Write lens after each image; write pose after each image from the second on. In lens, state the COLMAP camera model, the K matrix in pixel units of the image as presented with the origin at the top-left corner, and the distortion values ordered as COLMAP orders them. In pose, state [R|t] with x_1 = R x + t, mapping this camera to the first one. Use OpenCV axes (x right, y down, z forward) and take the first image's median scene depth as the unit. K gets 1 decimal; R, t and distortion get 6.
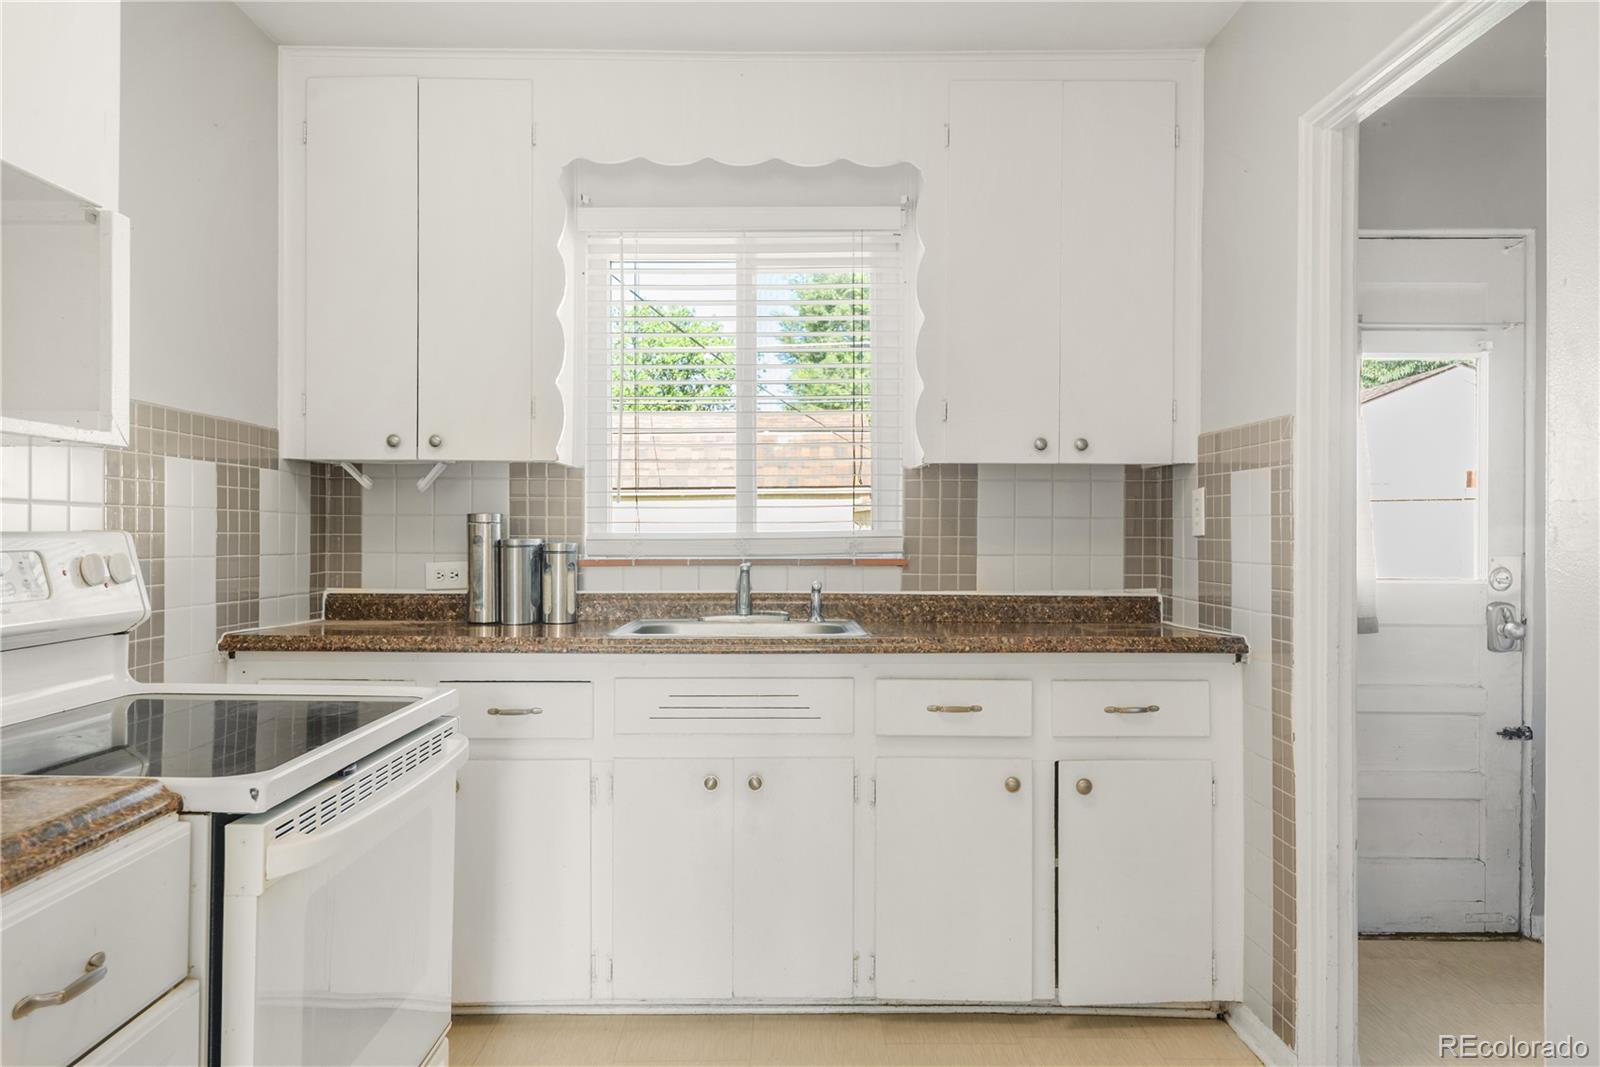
lens RADIAL K [[1155.6, 0, 783.7], [0, 1155.6, 531.4], [0, 0, 1]] dist [0.031714, -0.016148]
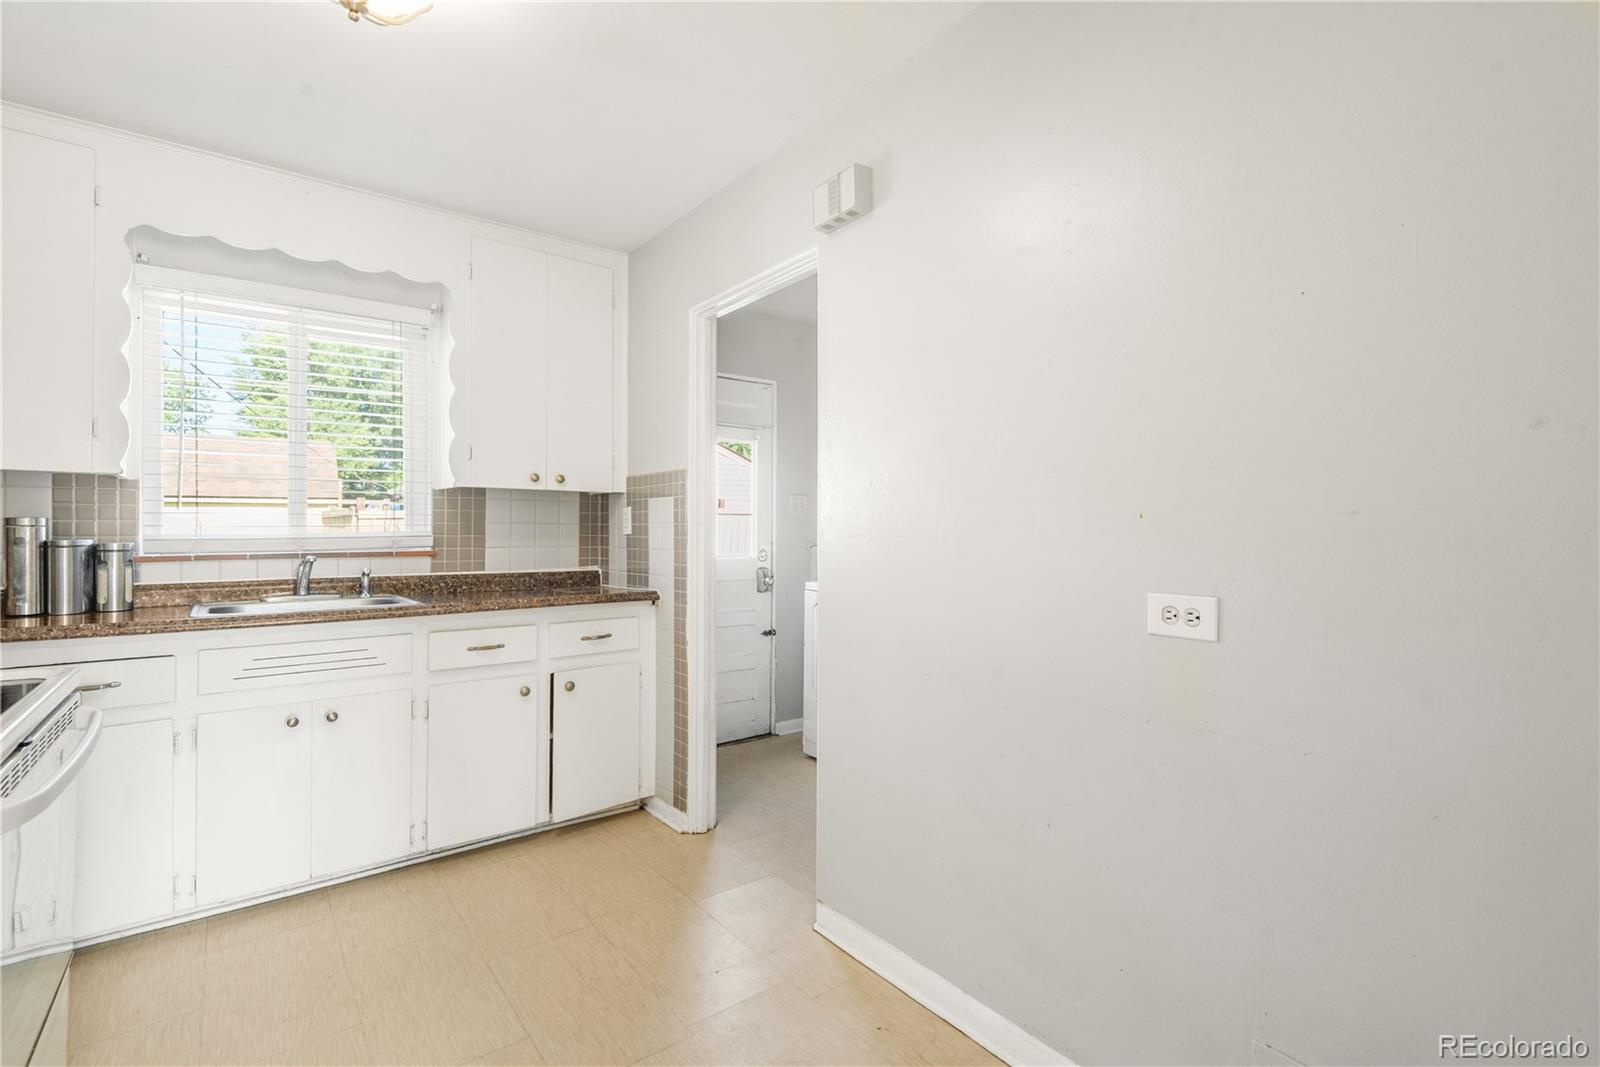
lens RADIAL K [[736.0, 0, 793.3], [0, 736.0, 528.3], [0, 0, 1]] dist [0.029047, -0.015078]
pose [[0.794866, 0.000719, 0.606784, -0.110730], [0.002027, 0.999991, -0.003840, -0.000636], [-0.606781, 0.004282, 0.794857, -0.026427]]
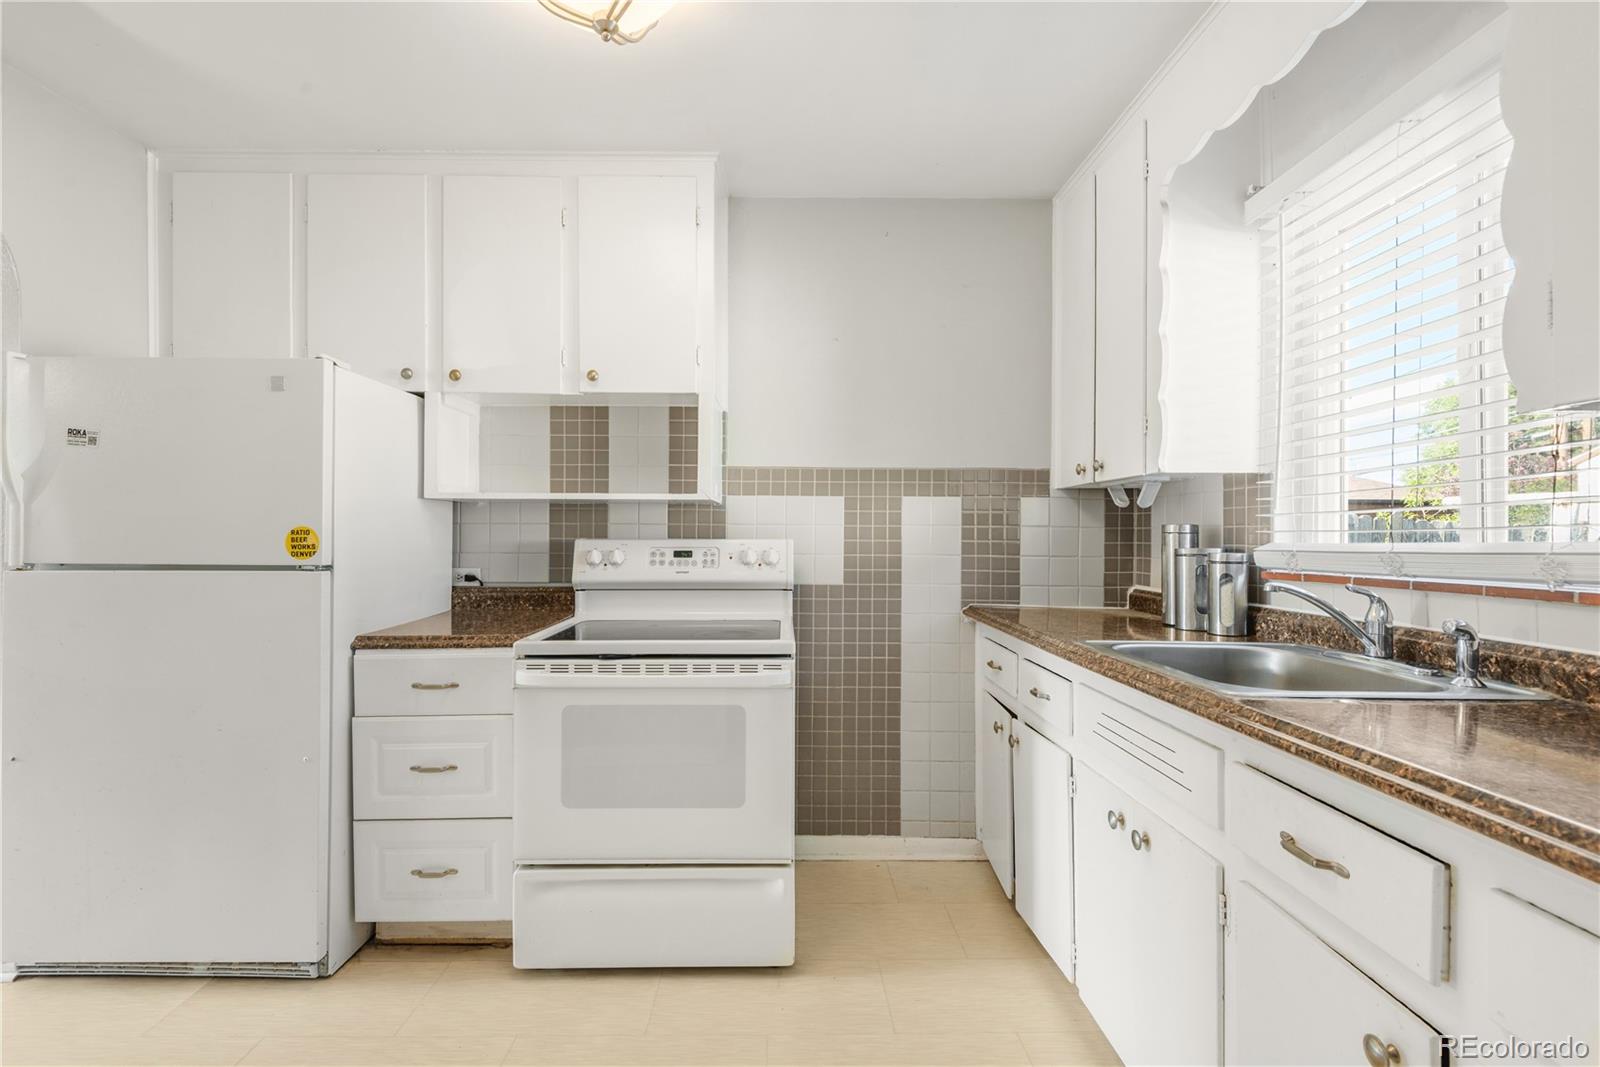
lens RADIAL K [[736.0, 0, 790.3], [0, 736.0, 536.3], [0, 0, 1]] dist [0.029047, -0.015078]
pose [[0.000951, -0.003696, -0.999993, 0.458101], [-0.003987, 0.999985, -0.003700, -0.000113], [0.999992, 0.003991, 0.000936, 0.661960]]
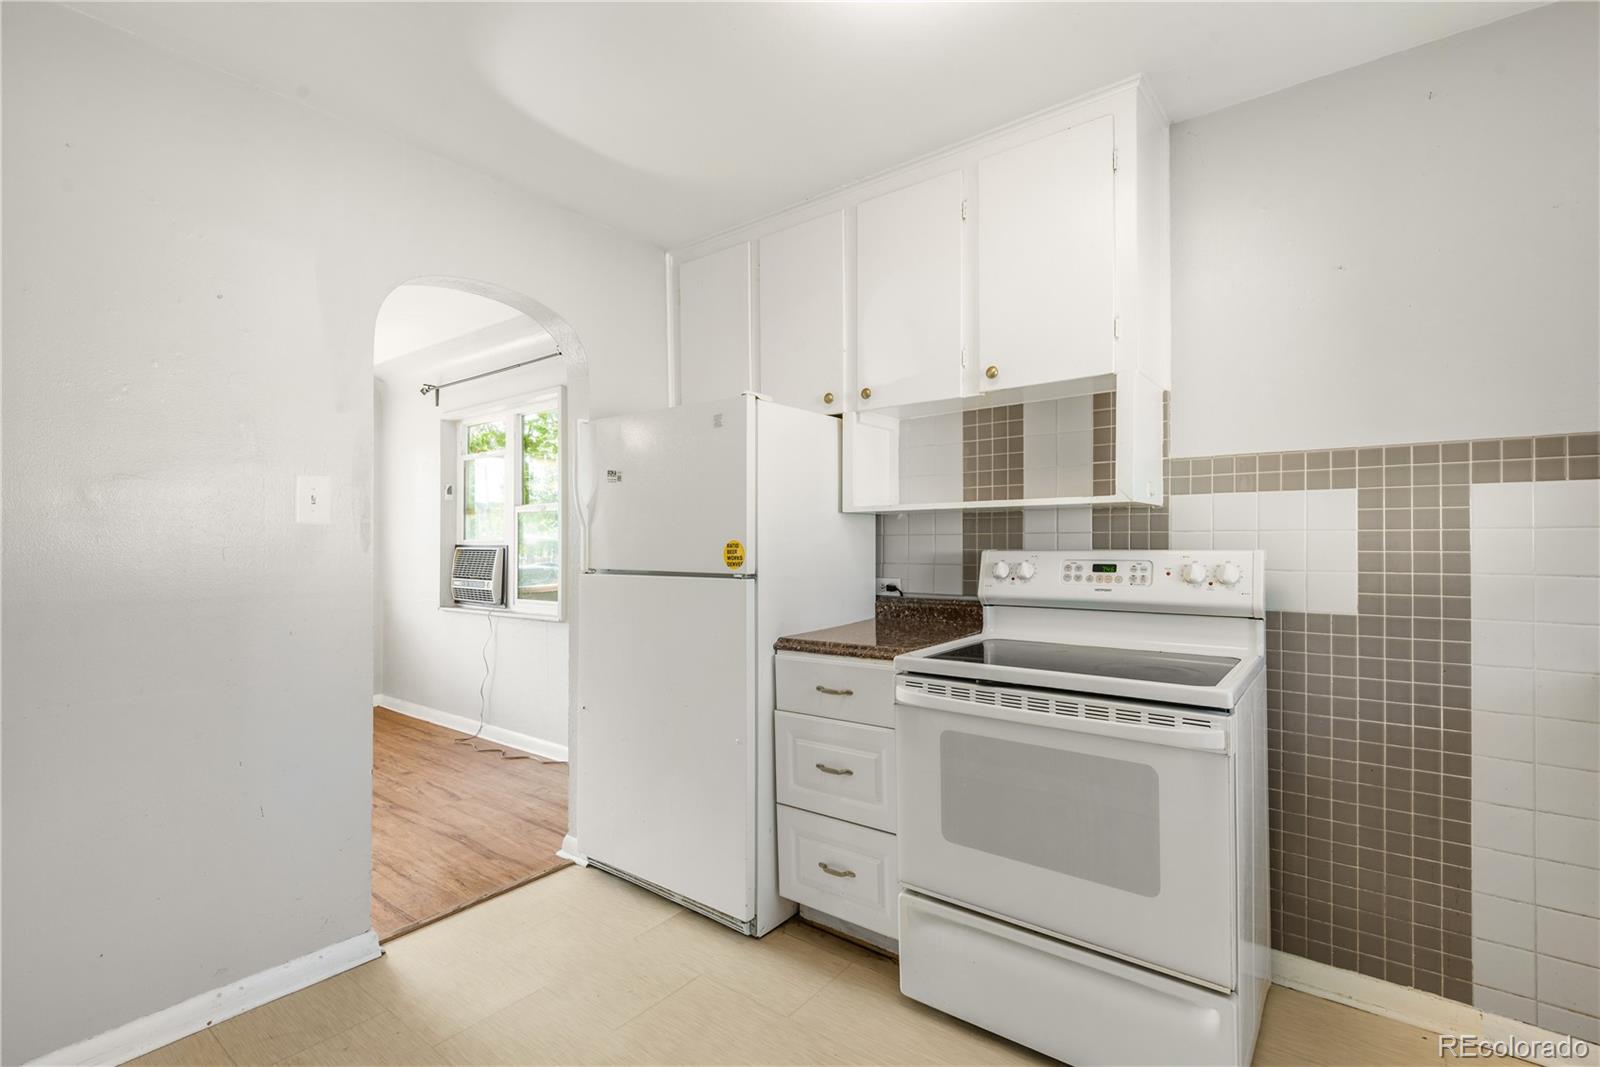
lens RADIAL K [[736.0, 0, 781.3], [0, 736.0, 538.8], [0, 0, 1]] dist [0.029047, -0.015078]
pose [[-0.626251, -0.006040, -0.779598, 0.365099], [0.001188, 0.999961, -0.008701, -0.004598], [0.779620, -0.006375, -0.626220, 0.741049]]
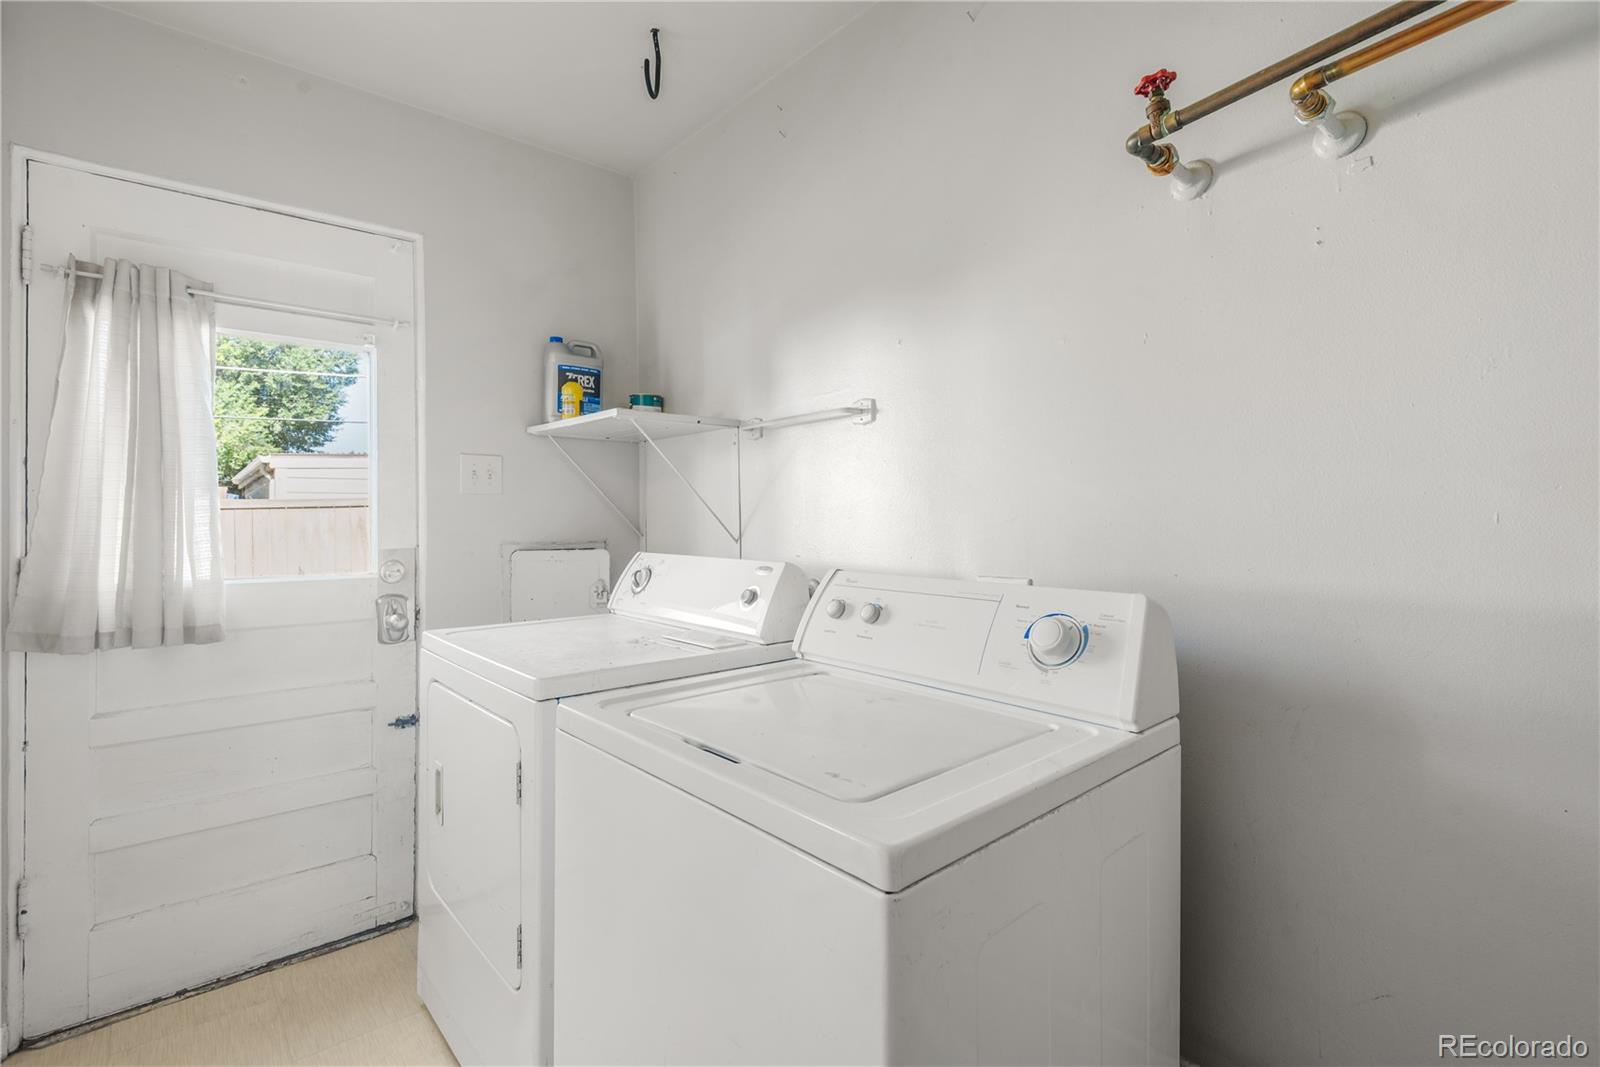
lens RADIAL K [[736.0, 0, 816.3], [0, 736.0, 519.1], [0, 0, 1]] dist [0.029047, -0.015078]
pose [[0.756371, -0.011483, 0.654042, 0.513777], [0.017119, 0.999851, -0.002243, 0.003420], [-0.653919, 0.012893, 0.756455, 0.293353]]
